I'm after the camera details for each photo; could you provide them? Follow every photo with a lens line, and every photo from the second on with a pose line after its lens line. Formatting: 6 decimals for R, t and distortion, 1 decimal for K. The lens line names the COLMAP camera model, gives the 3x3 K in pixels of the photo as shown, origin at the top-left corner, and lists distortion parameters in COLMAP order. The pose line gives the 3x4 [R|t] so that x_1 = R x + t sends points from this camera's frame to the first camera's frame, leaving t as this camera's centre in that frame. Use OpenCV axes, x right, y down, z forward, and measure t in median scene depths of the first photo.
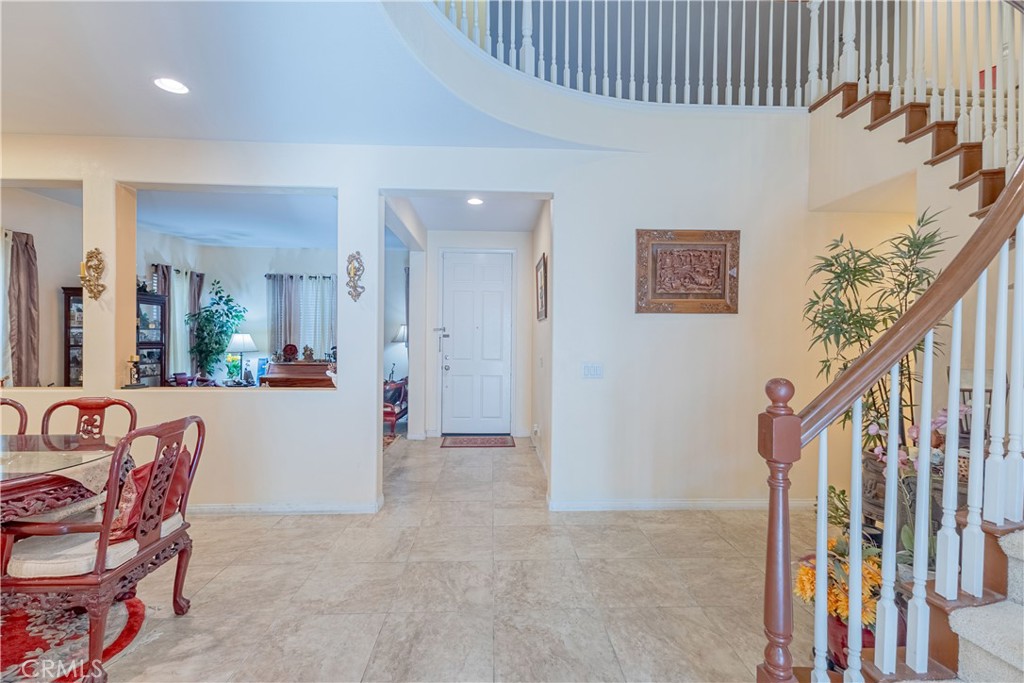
lens RADIAL K [[466.0, 0, 517.2], [0, 466.0, 347.1], [0, 0, 1]] dist [0.004467, 0.000460]
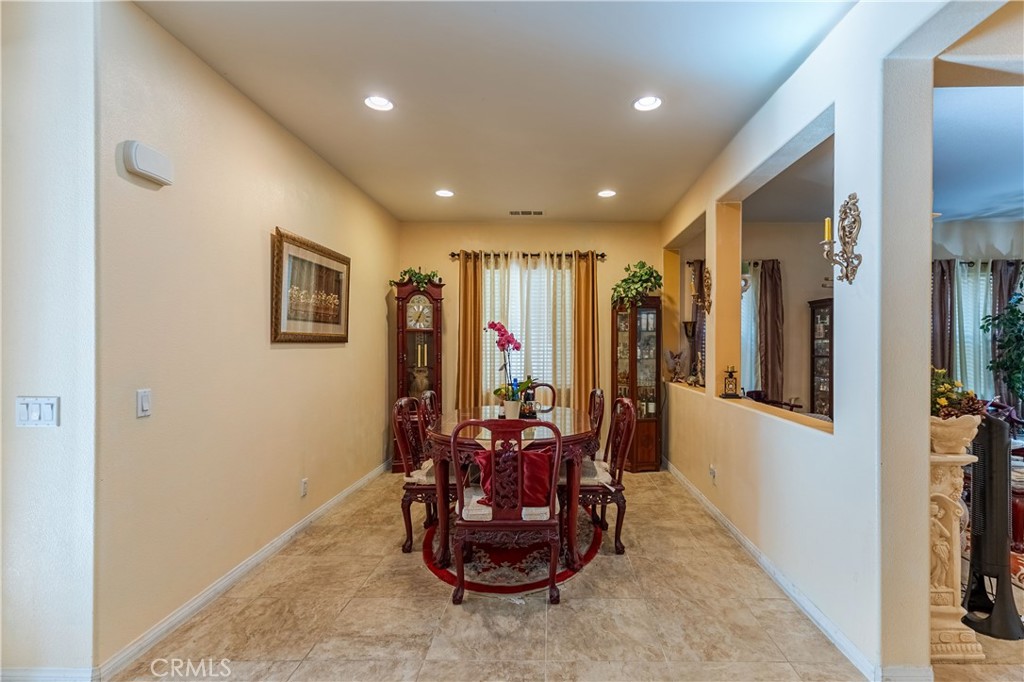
lens RADIAL K [[489.9, 0, 544.2], [0, 489.9, 346.2], [0, 0, 1]] dist [0.000608, -0.000388]
pose [[-0.063736, -0.006243, -0.997947, 0.141059], [-0.020273, 0.999782, -0.004960, -0.005870], [0.997761, 0.019915, -0.063849, 0.349832]]
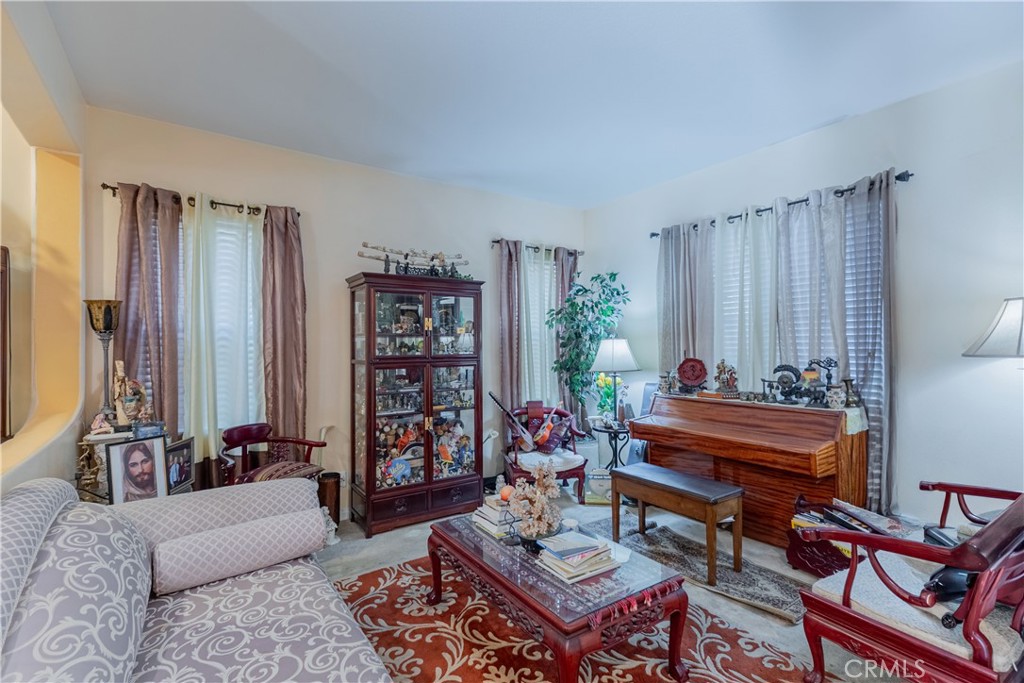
lens RADIAL K [[468.7, 0, 507.7], [0, 468.7, 337.6], [0, 0, 1]] dist [0.001004, 0.000189]
pose [[0.525971, -0.025022, -0.850135, -0.178203], [-0.001693, 0.999534, -0.030467, -0.013769], [0.850501, 0.017464, 0.525683, 0.624252]]
